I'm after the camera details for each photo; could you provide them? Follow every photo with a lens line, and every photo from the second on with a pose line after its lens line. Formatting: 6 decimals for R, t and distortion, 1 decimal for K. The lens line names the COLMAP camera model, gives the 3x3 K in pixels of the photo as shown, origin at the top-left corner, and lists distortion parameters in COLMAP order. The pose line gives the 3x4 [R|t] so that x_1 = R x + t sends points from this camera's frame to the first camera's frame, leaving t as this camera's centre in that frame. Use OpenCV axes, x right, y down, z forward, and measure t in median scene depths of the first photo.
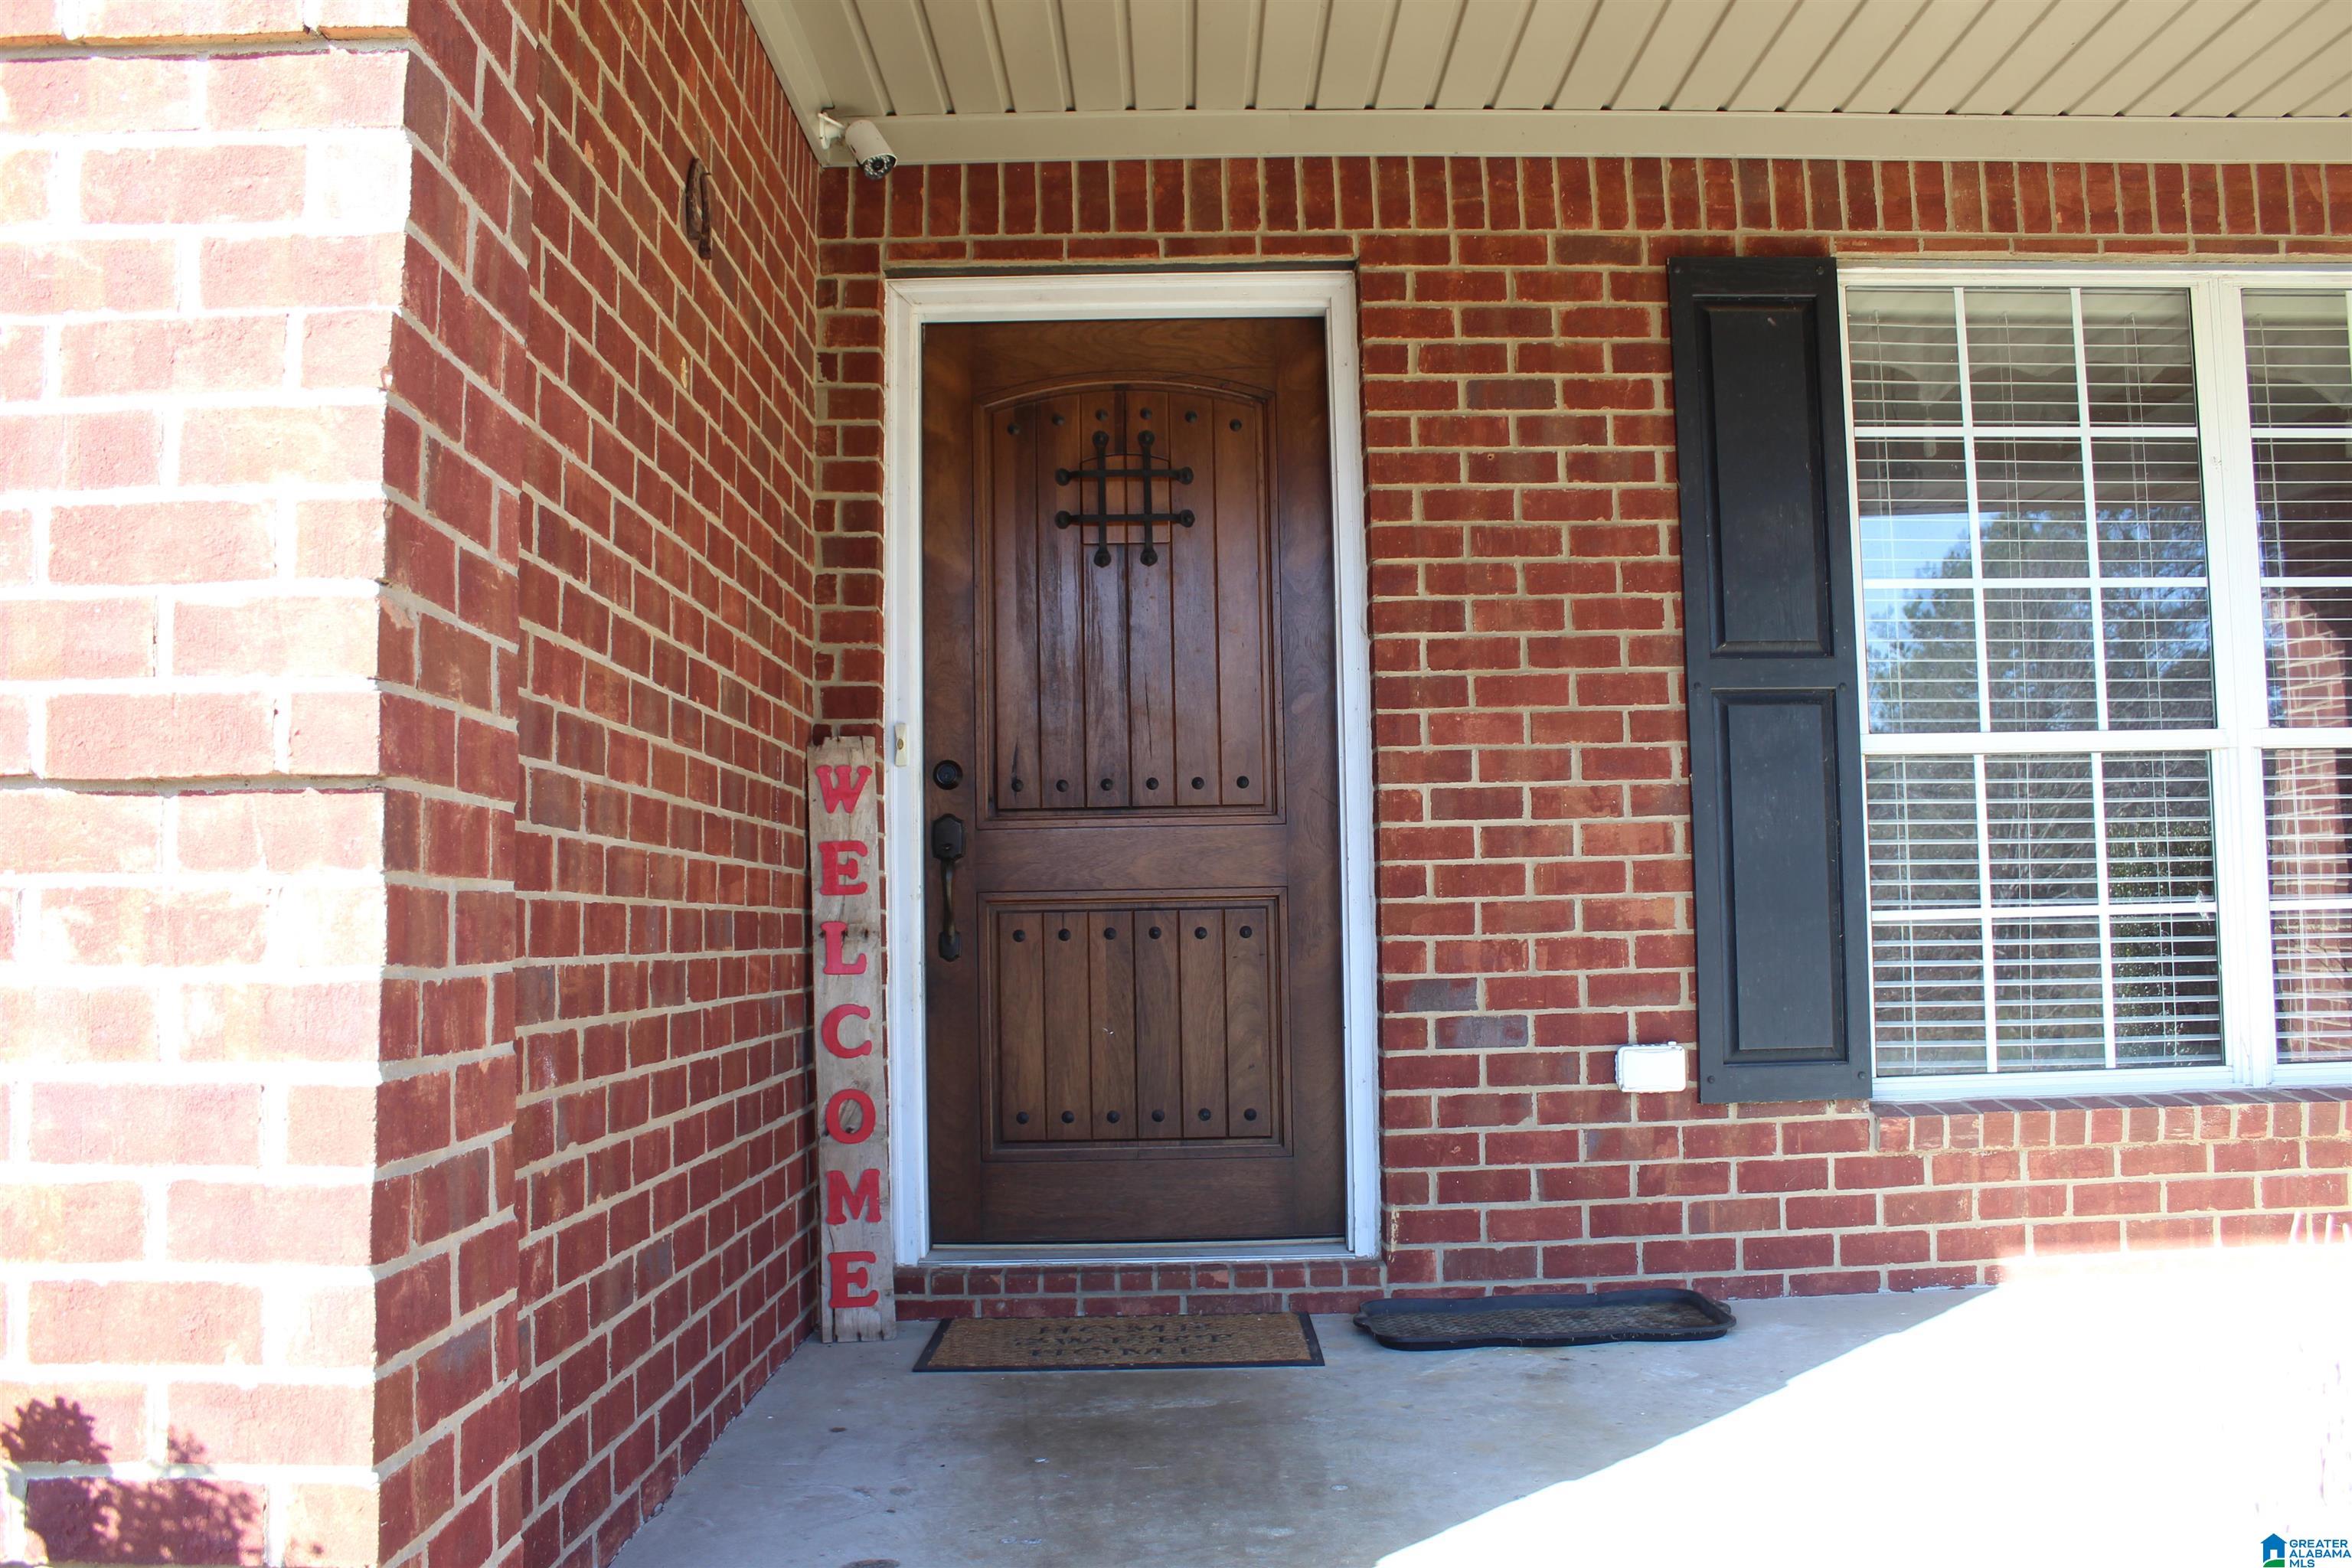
lens RADIAL K [[1945.6, 0, 1176.8], [0, 1945.6, 799.1], [0, 0, 1]] dist [-0.169857, 0.153043]
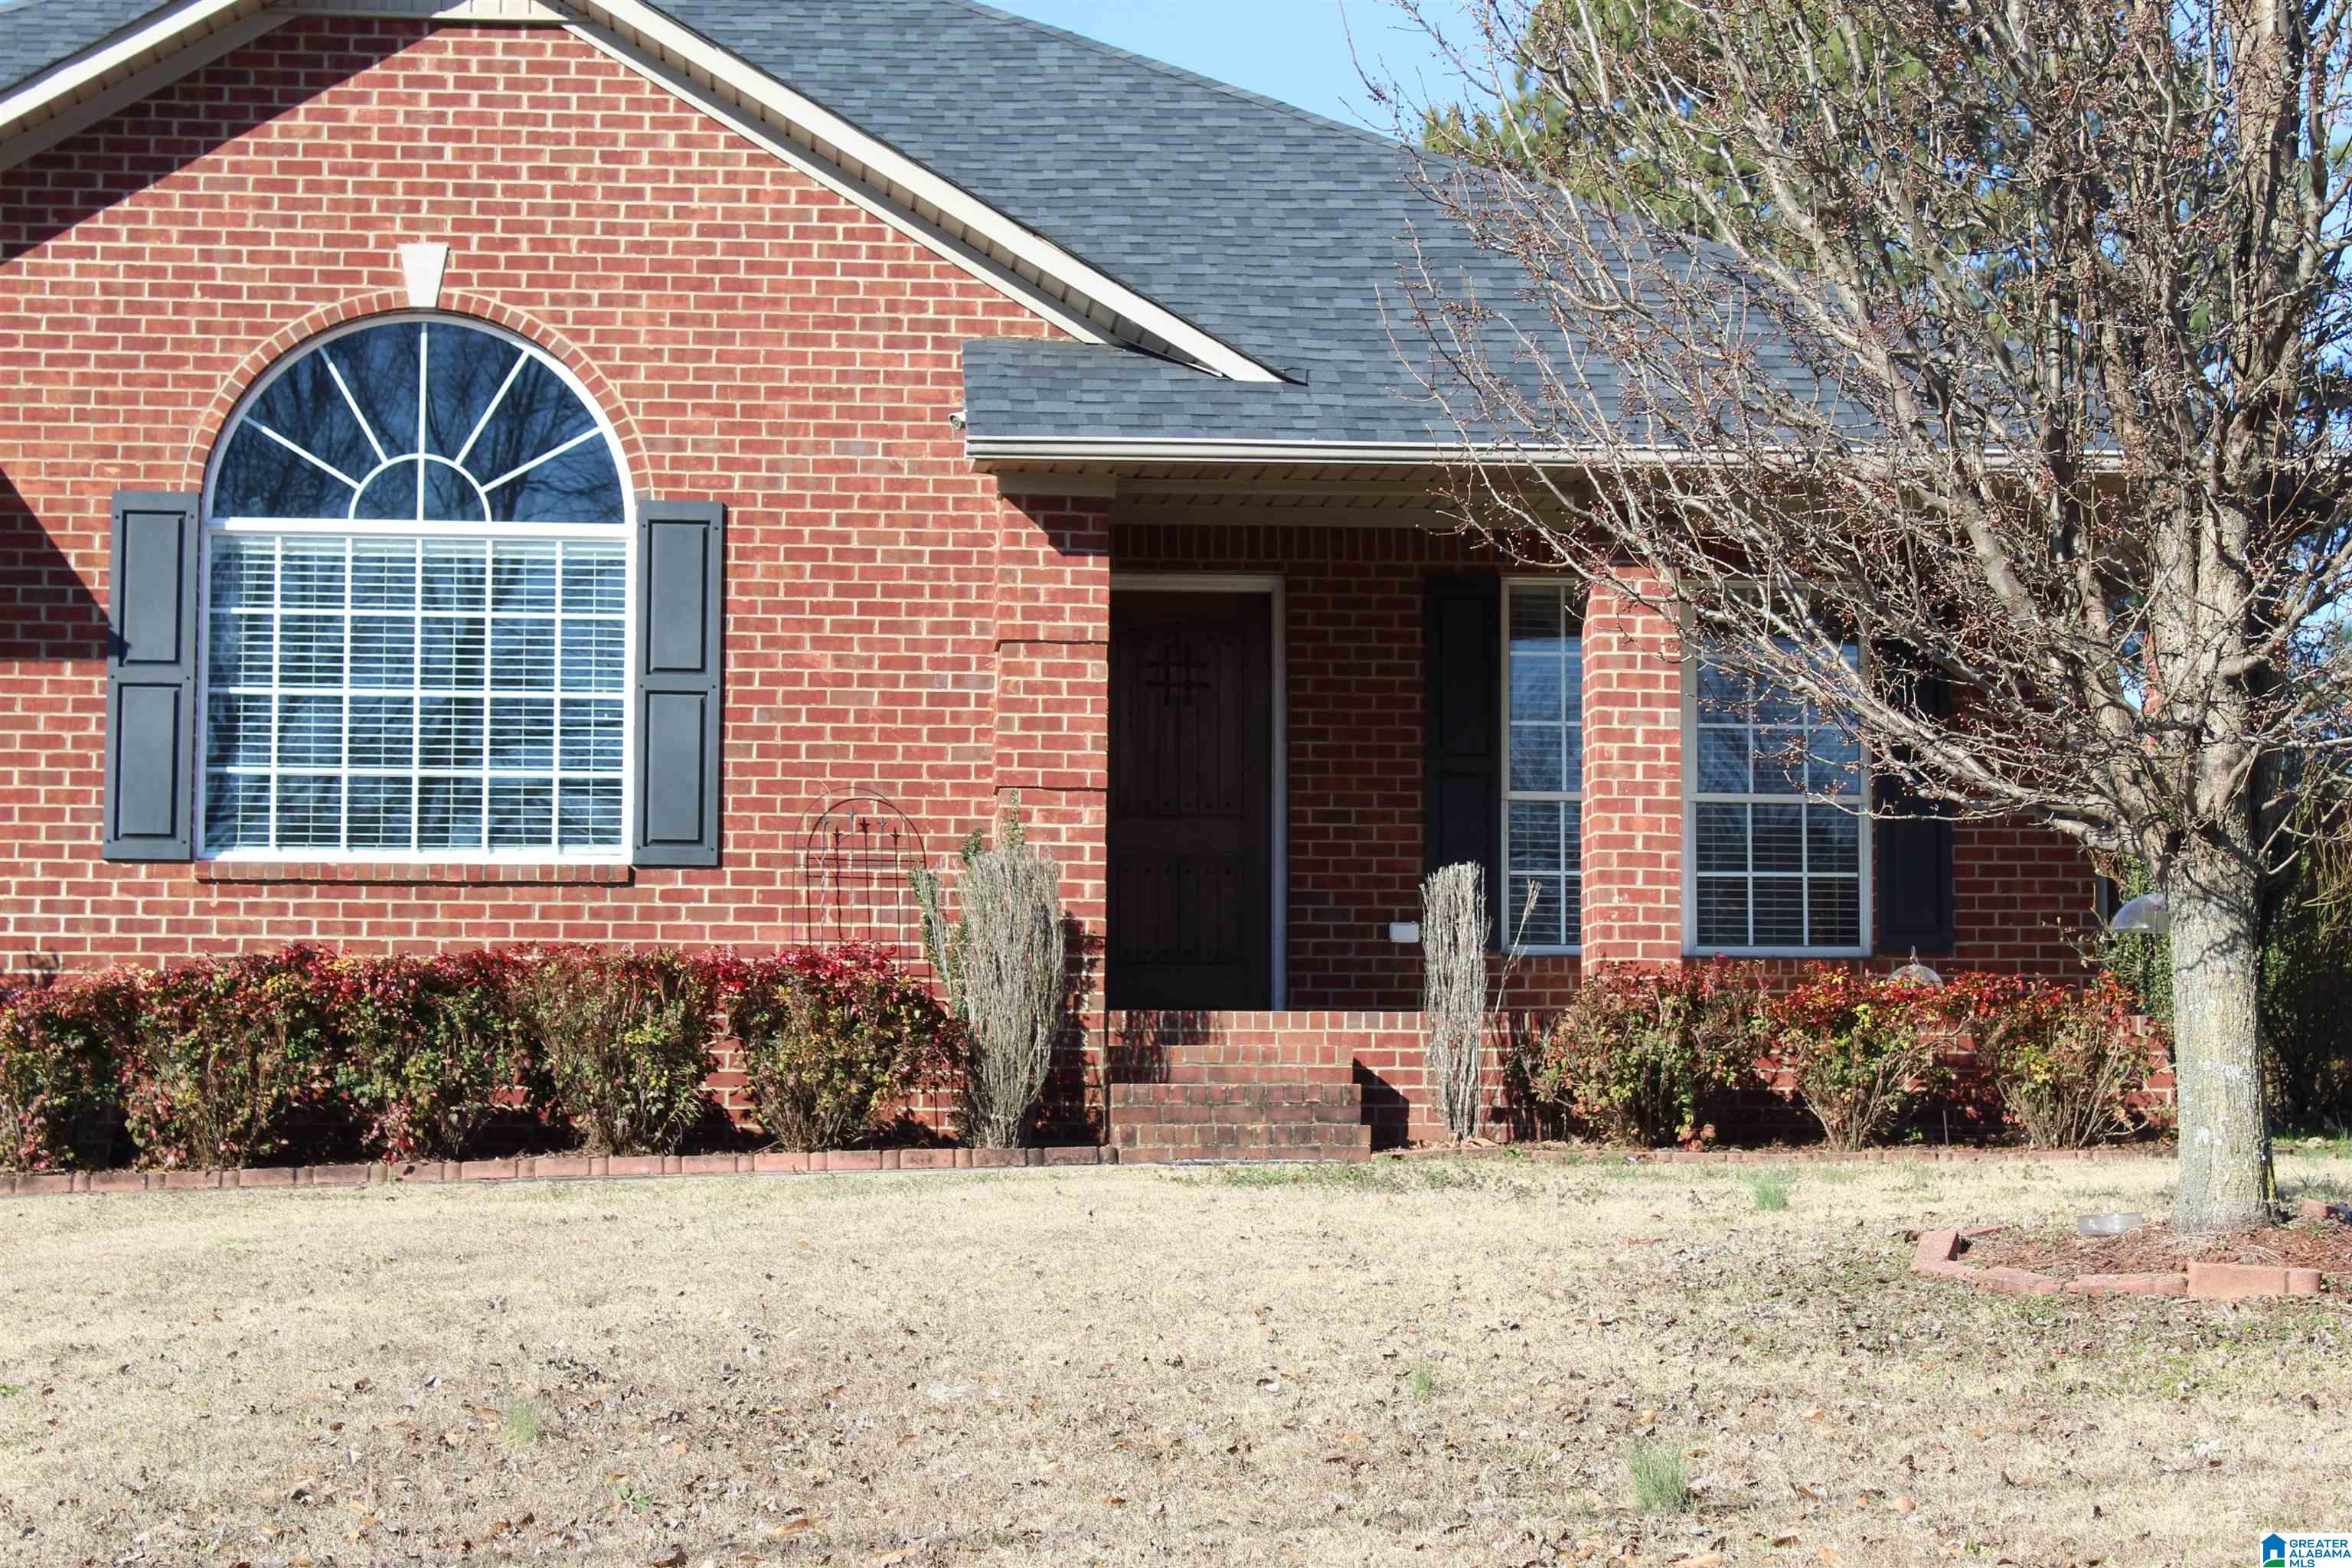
lens RADIAL K [[3285.3, 0, 1176.0], [0, 3285.3, 784.0], [0, 0, 1]] dist [-0.003152, -0.000356]
pose [[0.996768, 0.028413, 0.075138, -0.324459], [-0.026142, 0.999176, -0.031031, 0.090020], [-0.075958, 0.028966, 0.996690, -2.881473]]
